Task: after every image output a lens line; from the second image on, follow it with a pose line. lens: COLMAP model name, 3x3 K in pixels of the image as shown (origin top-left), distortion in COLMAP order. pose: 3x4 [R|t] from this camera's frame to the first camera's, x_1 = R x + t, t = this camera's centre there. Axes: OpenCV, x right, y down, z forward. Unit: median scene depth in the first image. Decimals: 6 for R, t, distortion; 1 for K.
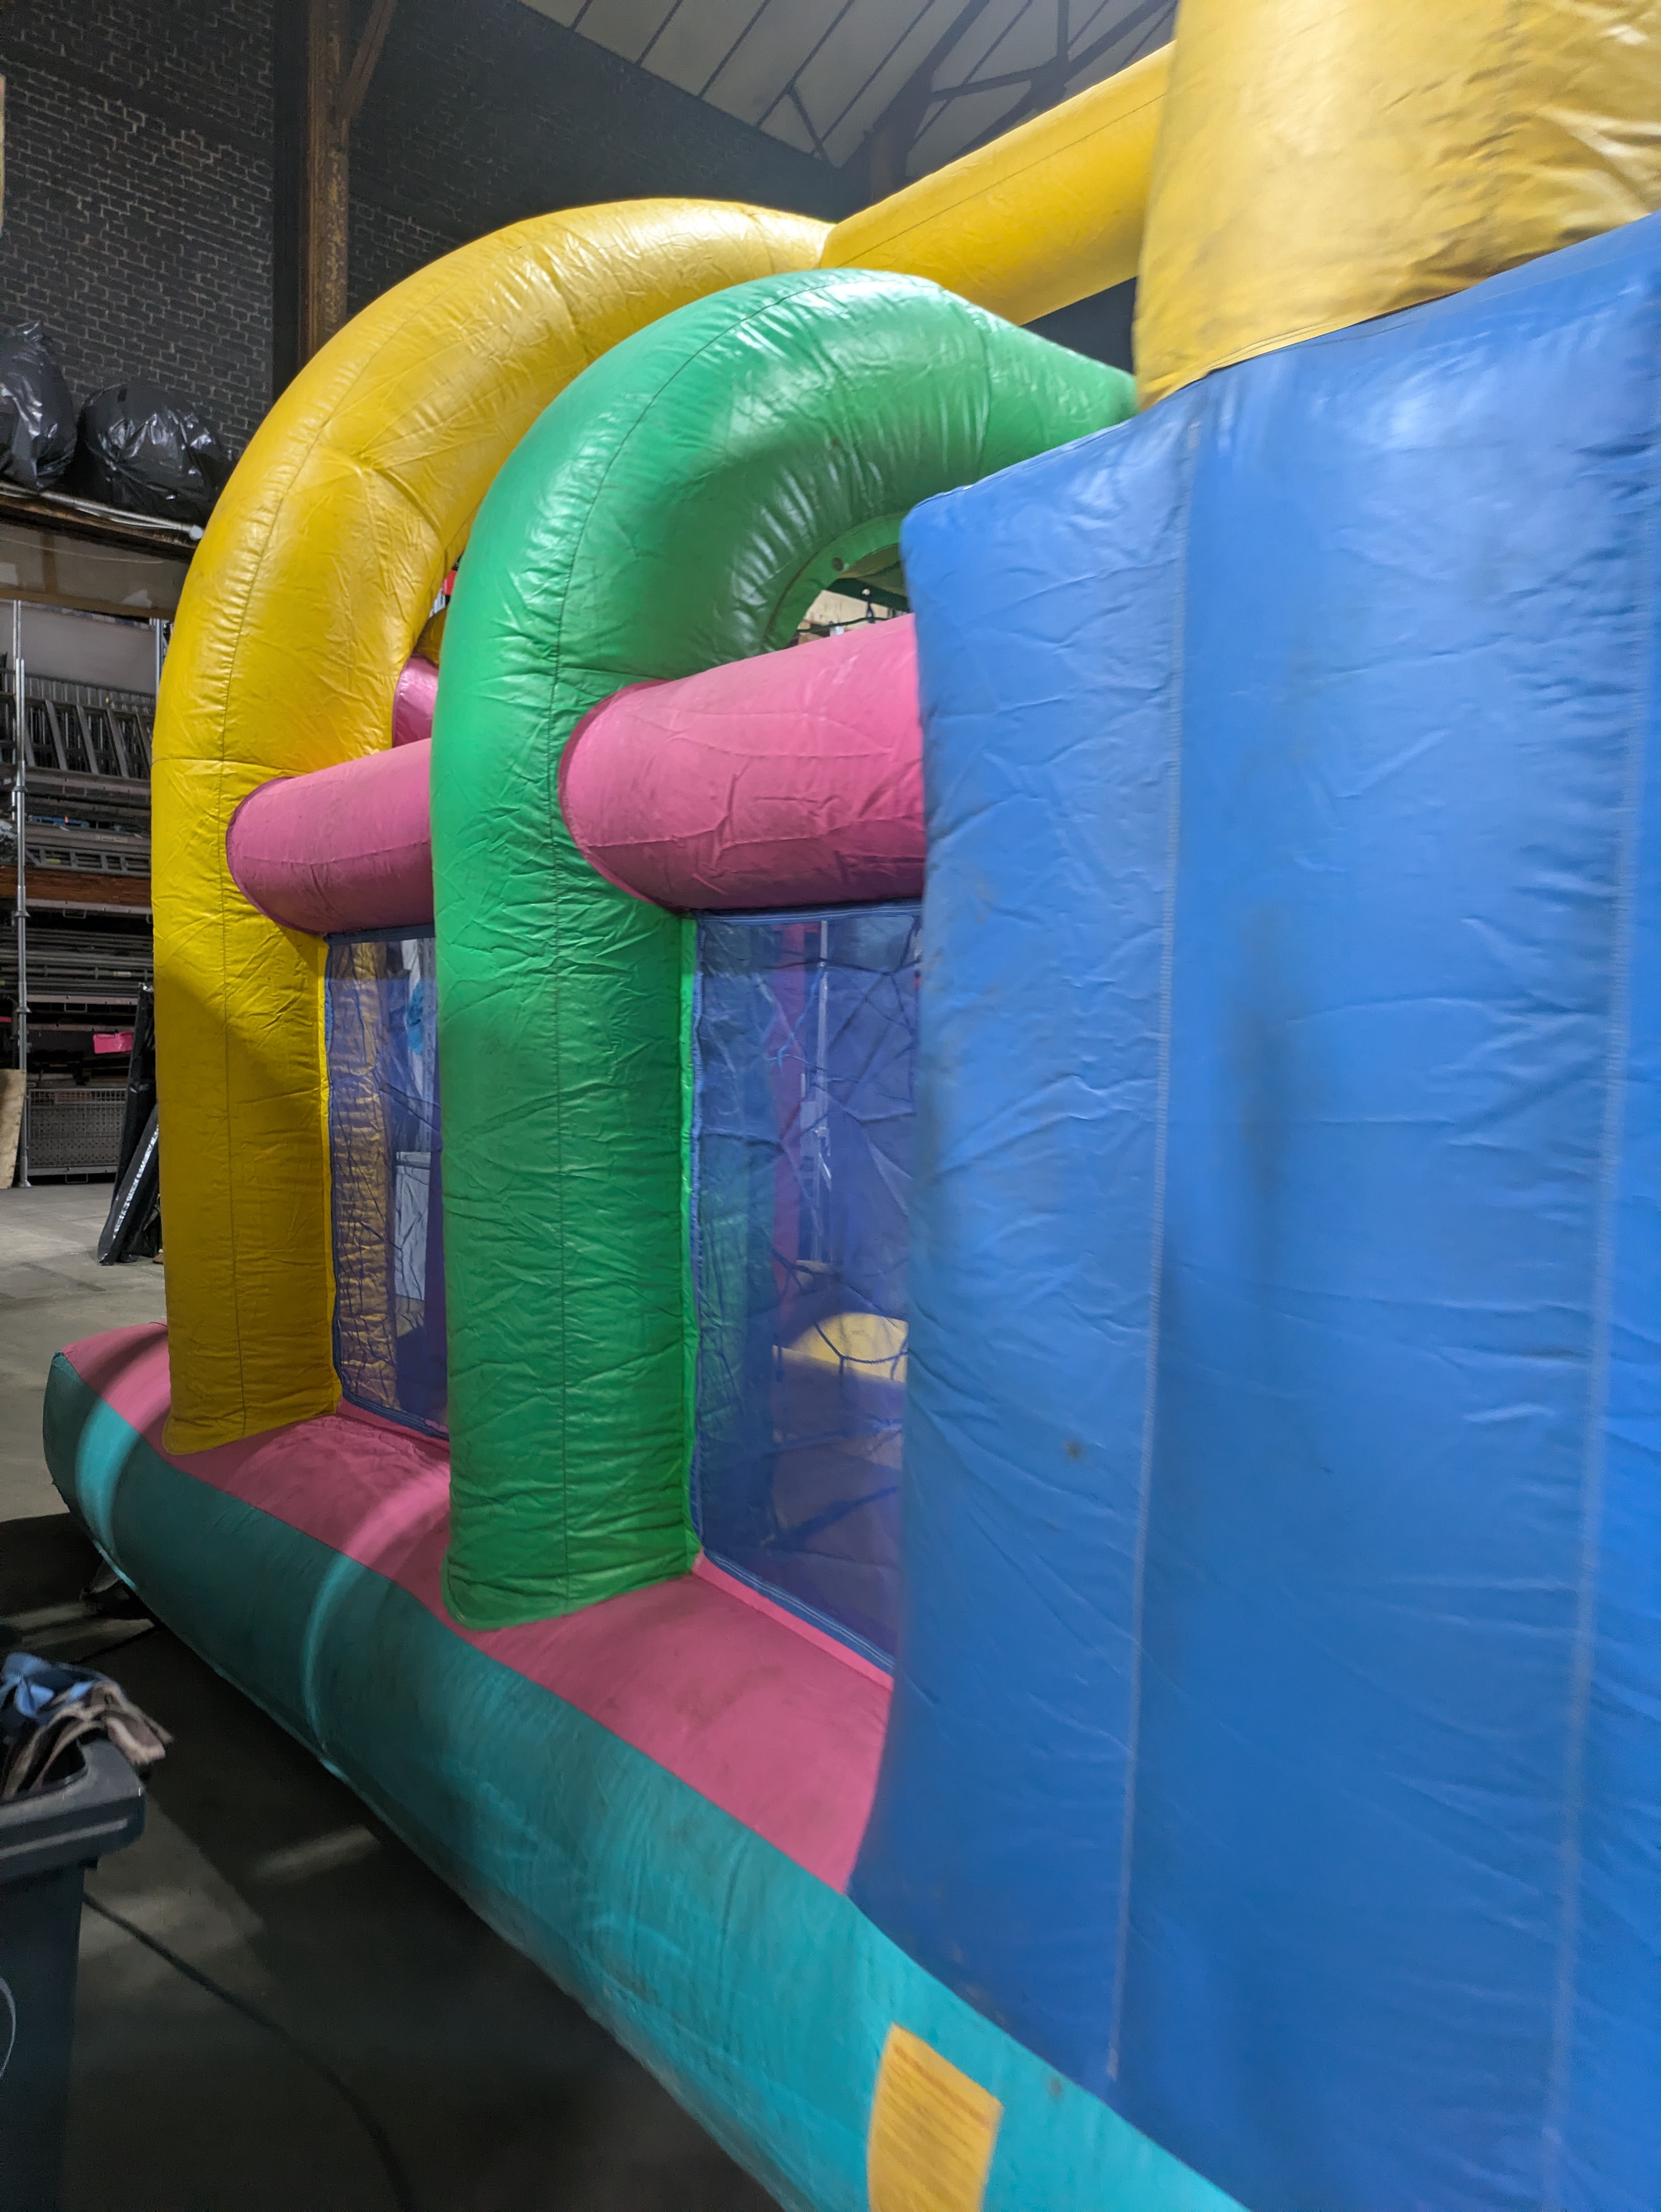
lens RADIAL K [[1611.0, 0, 822.0], [0, 1611.0, 1115.7], [0, 0, 1]] dist [0.043376, -0.040216]
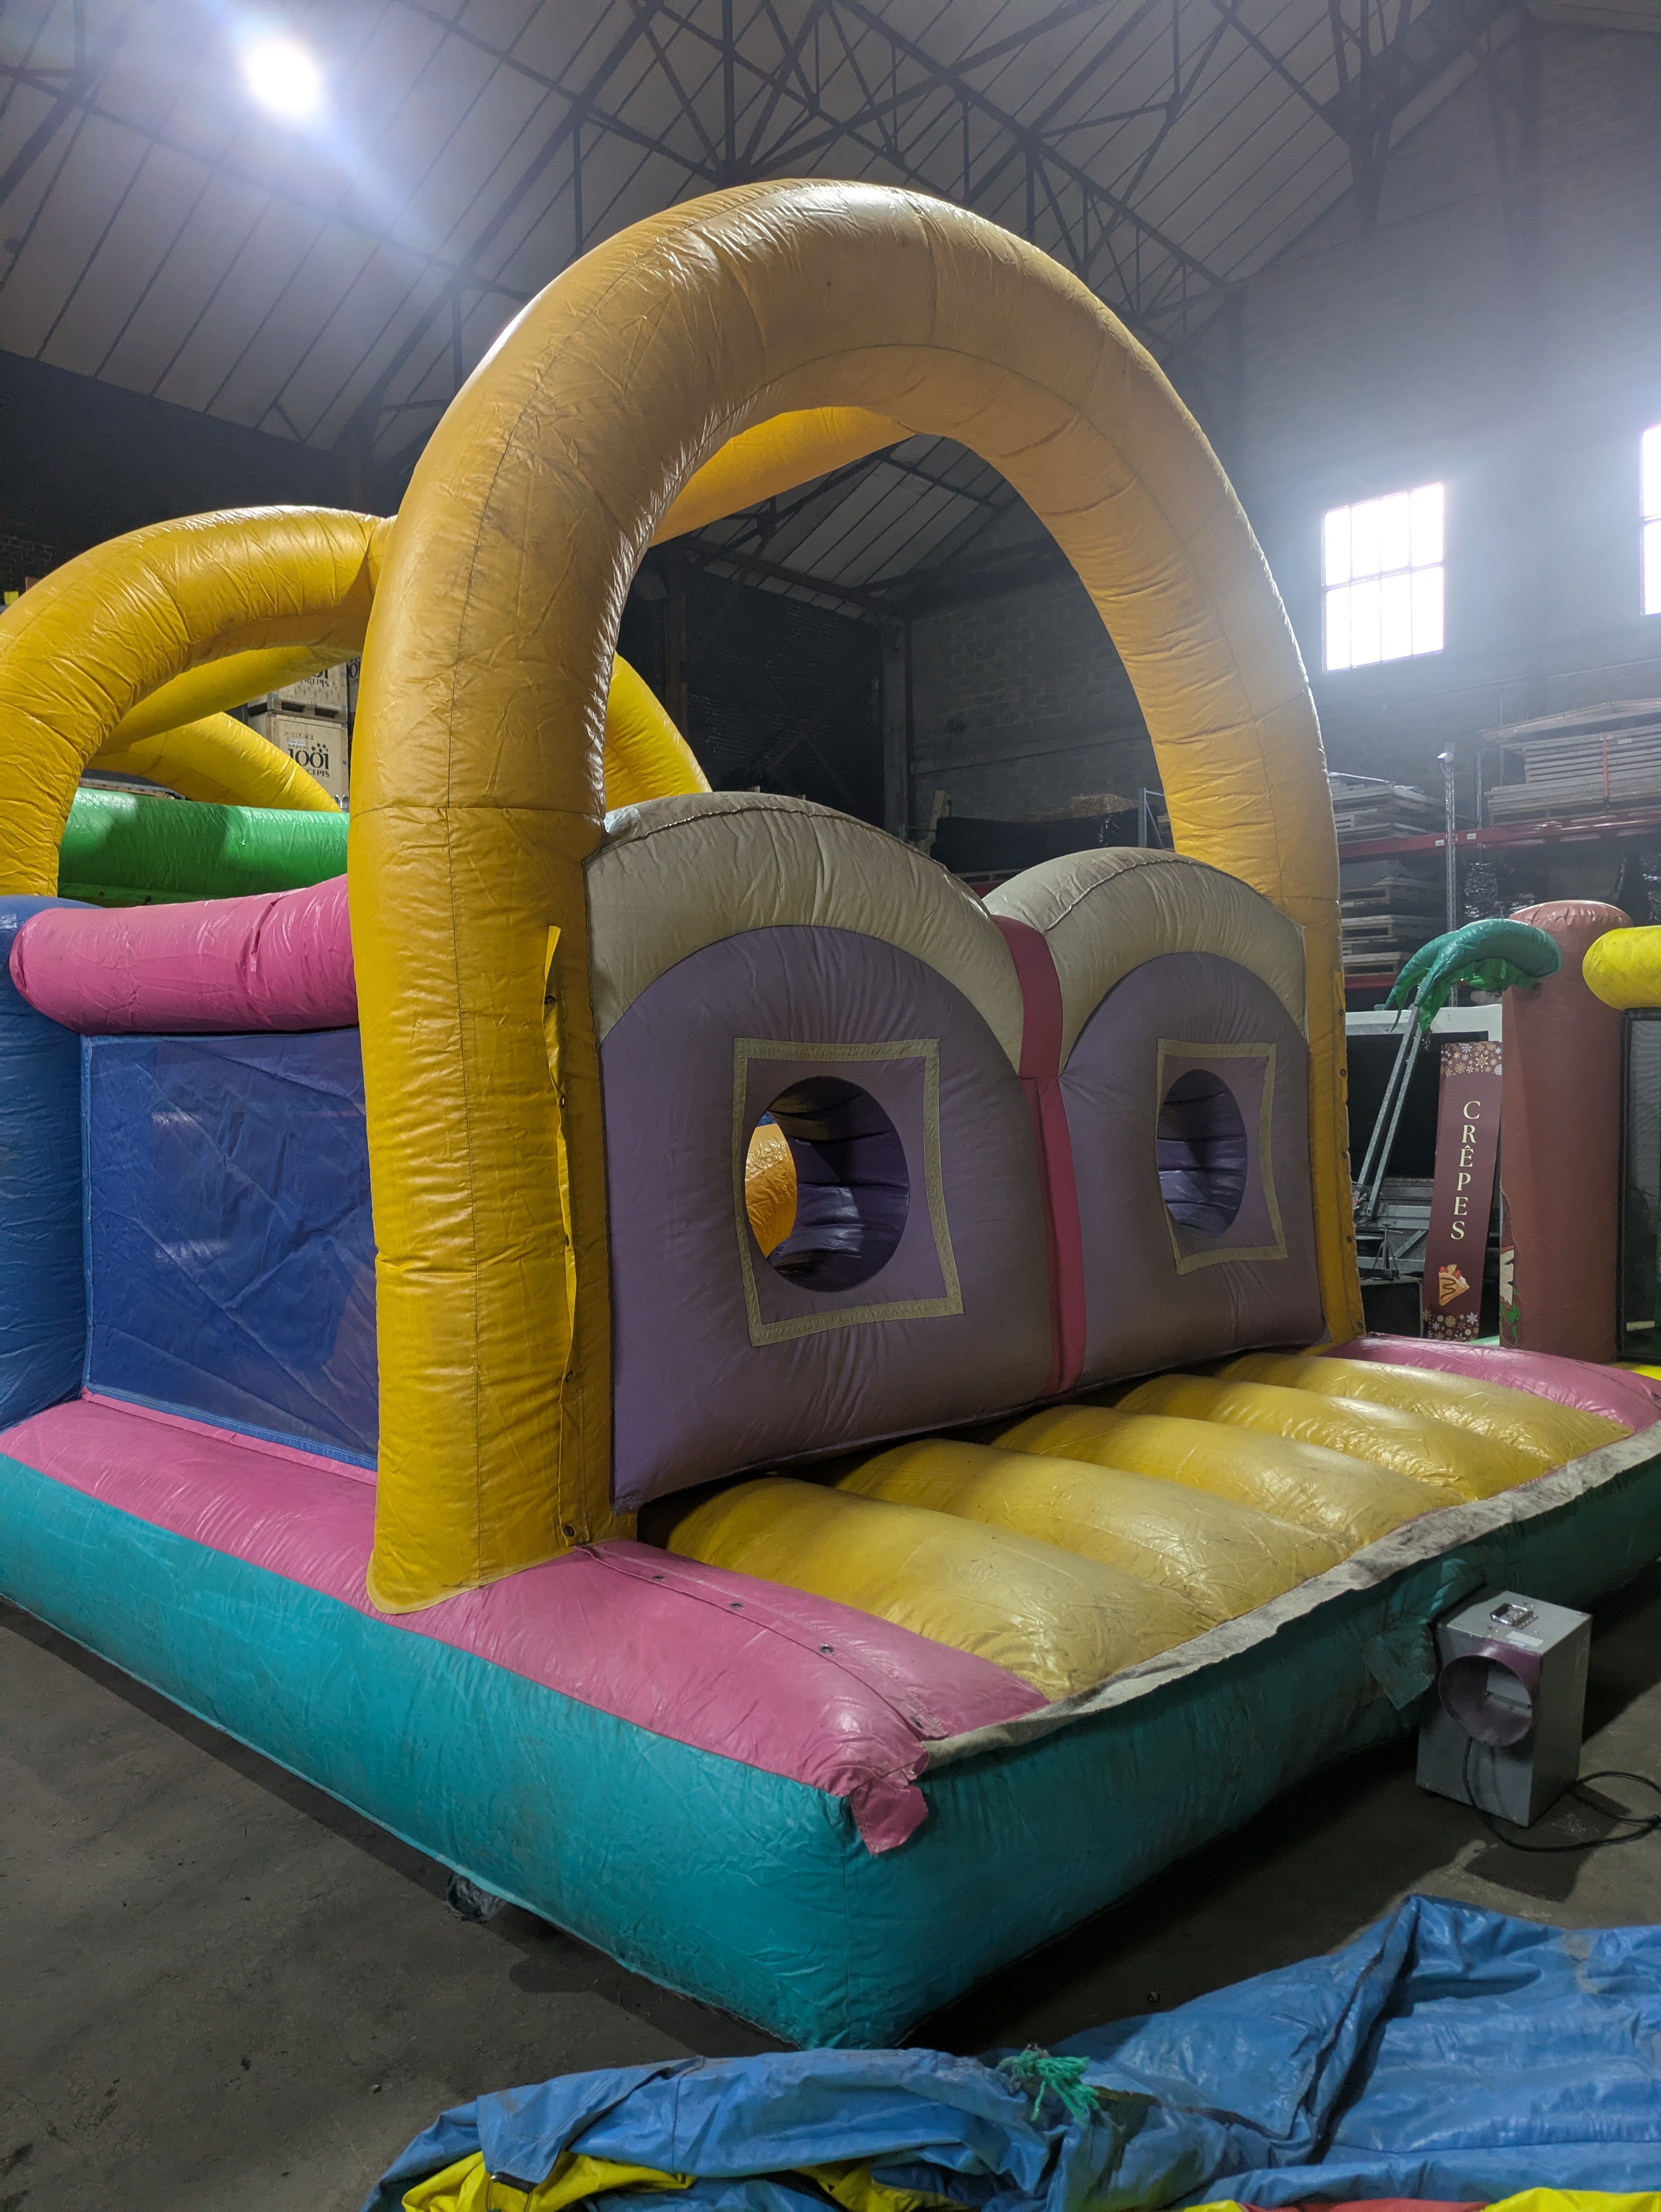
lens RADIAL K [[1611.0, 0, 802.4], [0, 1611.0, 1076.2], [0, 0, 1]] dist [0.043376, -0.040216]
pose [[0.993136, -0.049713, 0.105877, 0.674045], [0.054956, 0.997373, -0.047190, 0.059850], [-0.103253, 0.052685, 0.993259, -1.017245]]
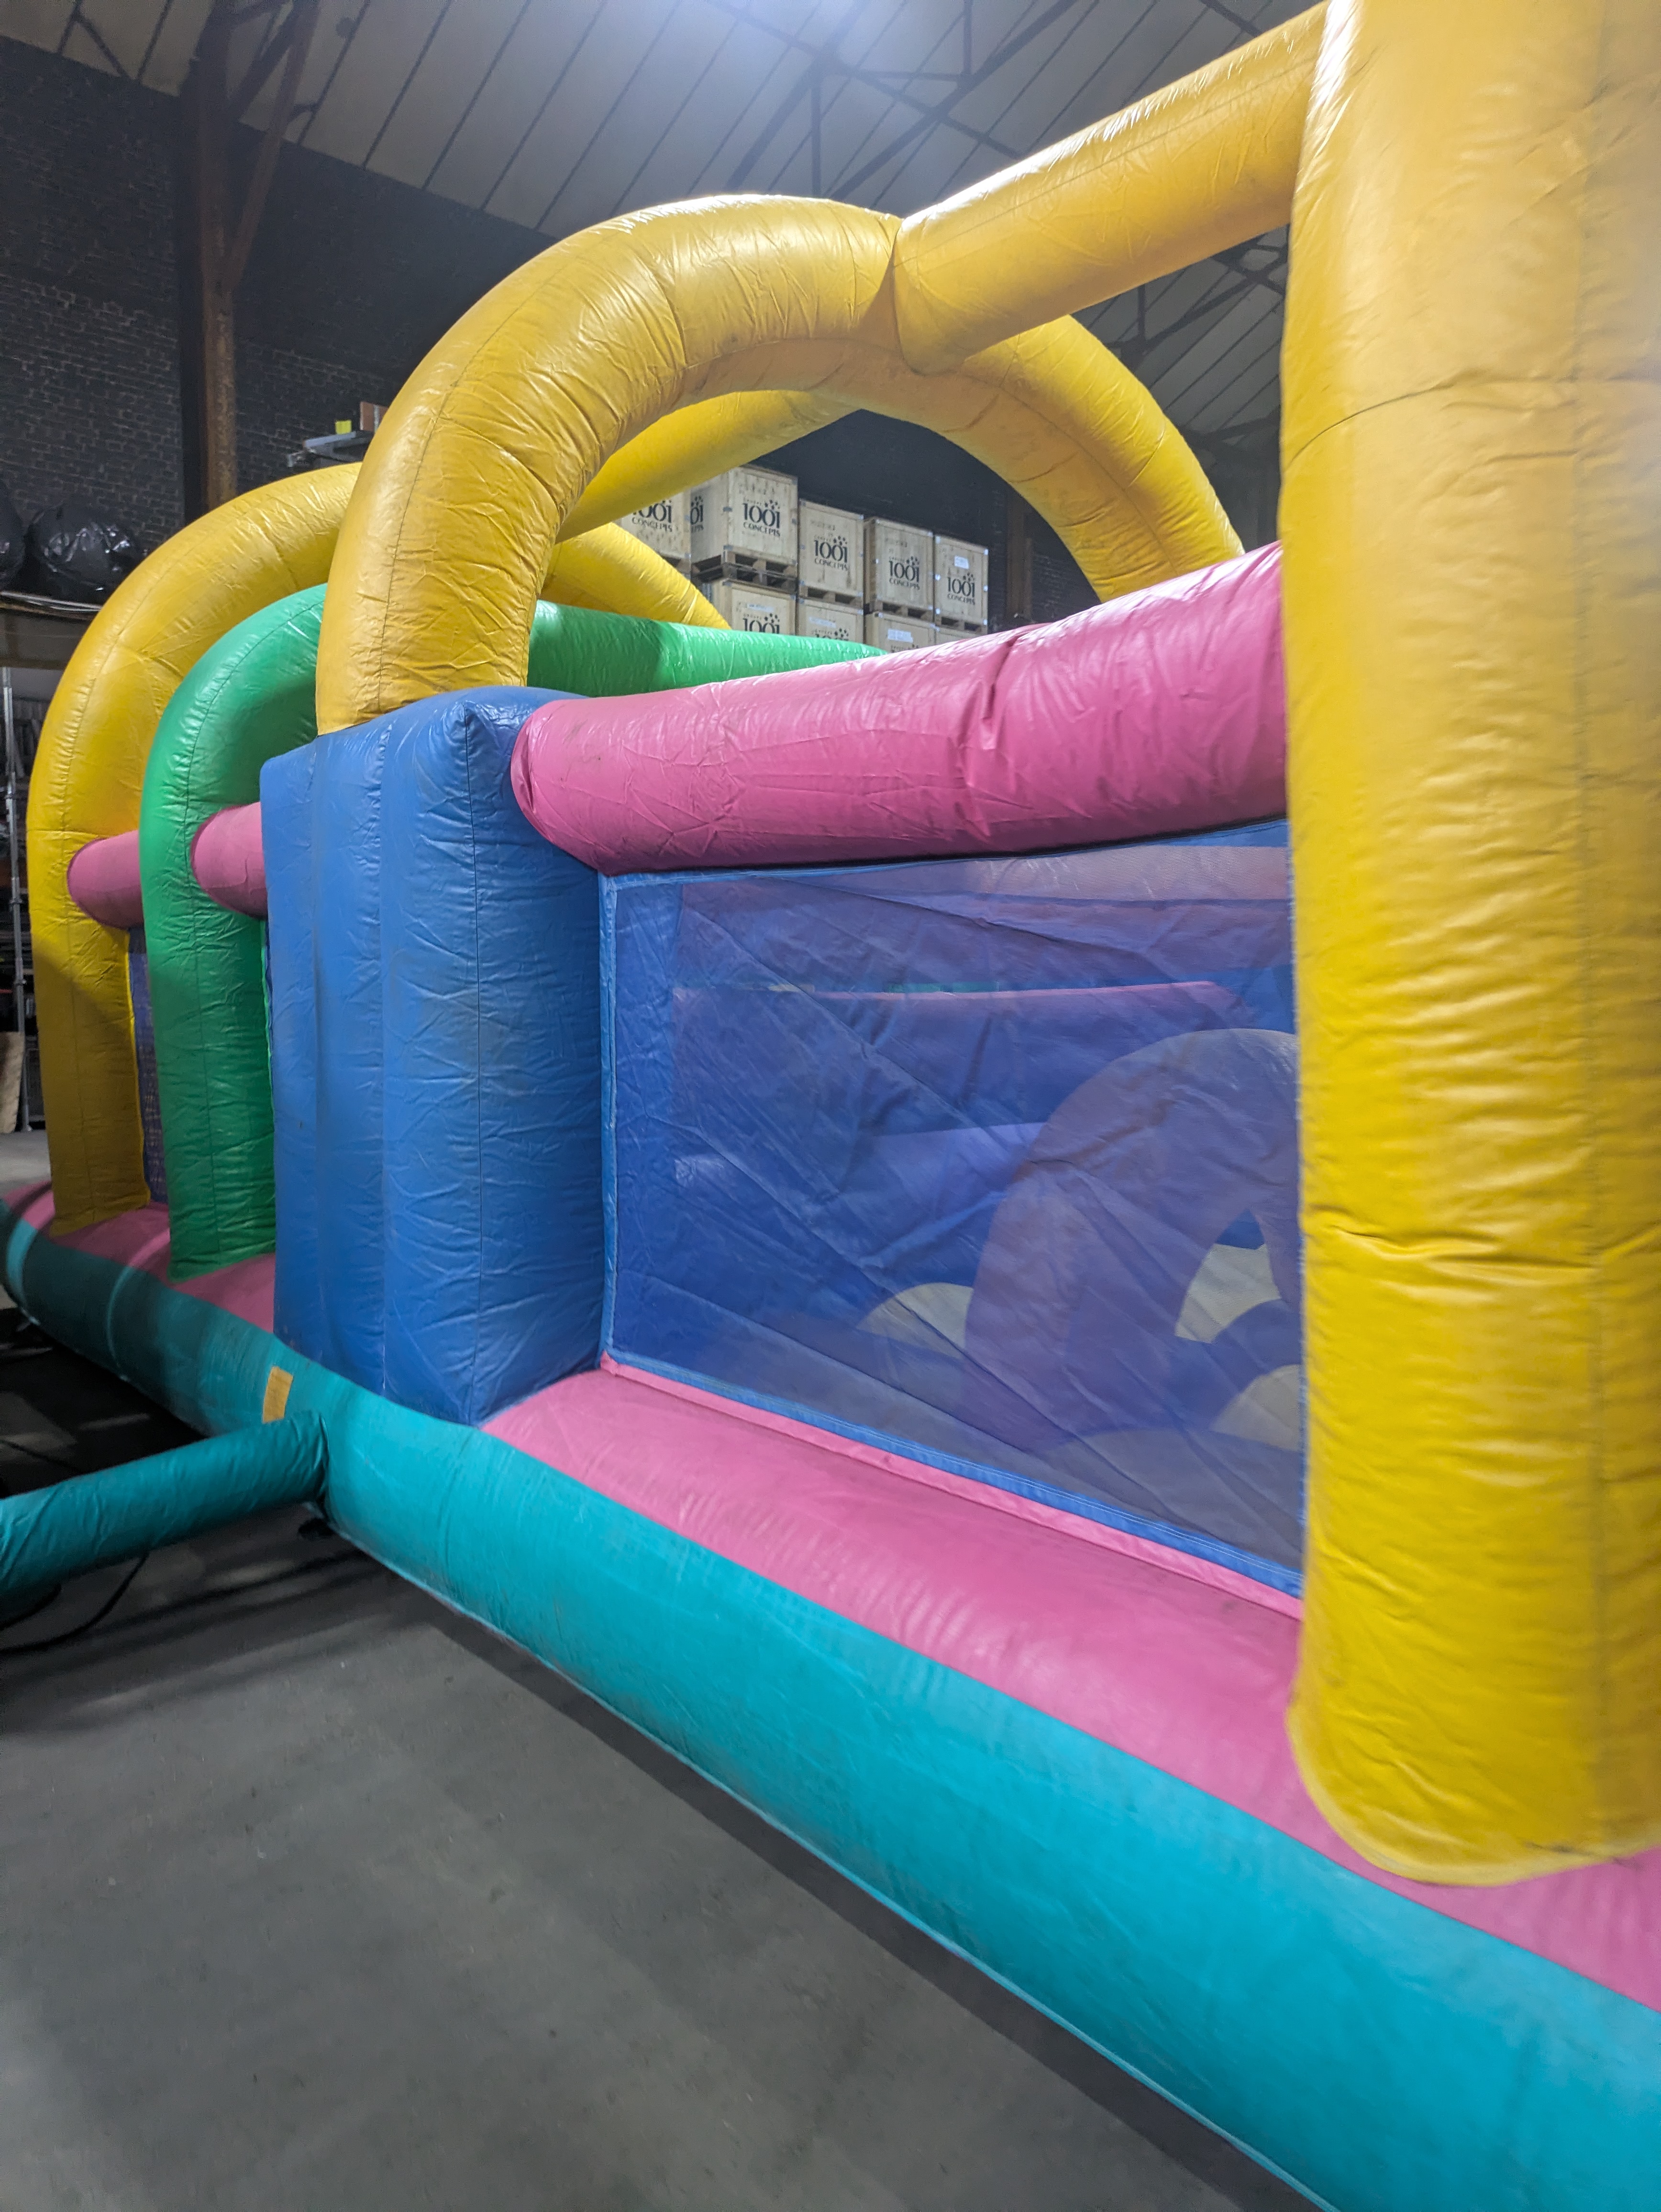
lens RADIAL K [[1611.0, 0, 863.8], [0, 1611.0, 1060.3], [0, 0, 1]] dist [0.043376, -0.040216]
pose [[0.999528, -0.030622, 0.002369, 0.407699], [0.030630, 0.999526, -0.003164, 0.050855], [-0.002271, 0.003235, 0.999992, -0.637983]]
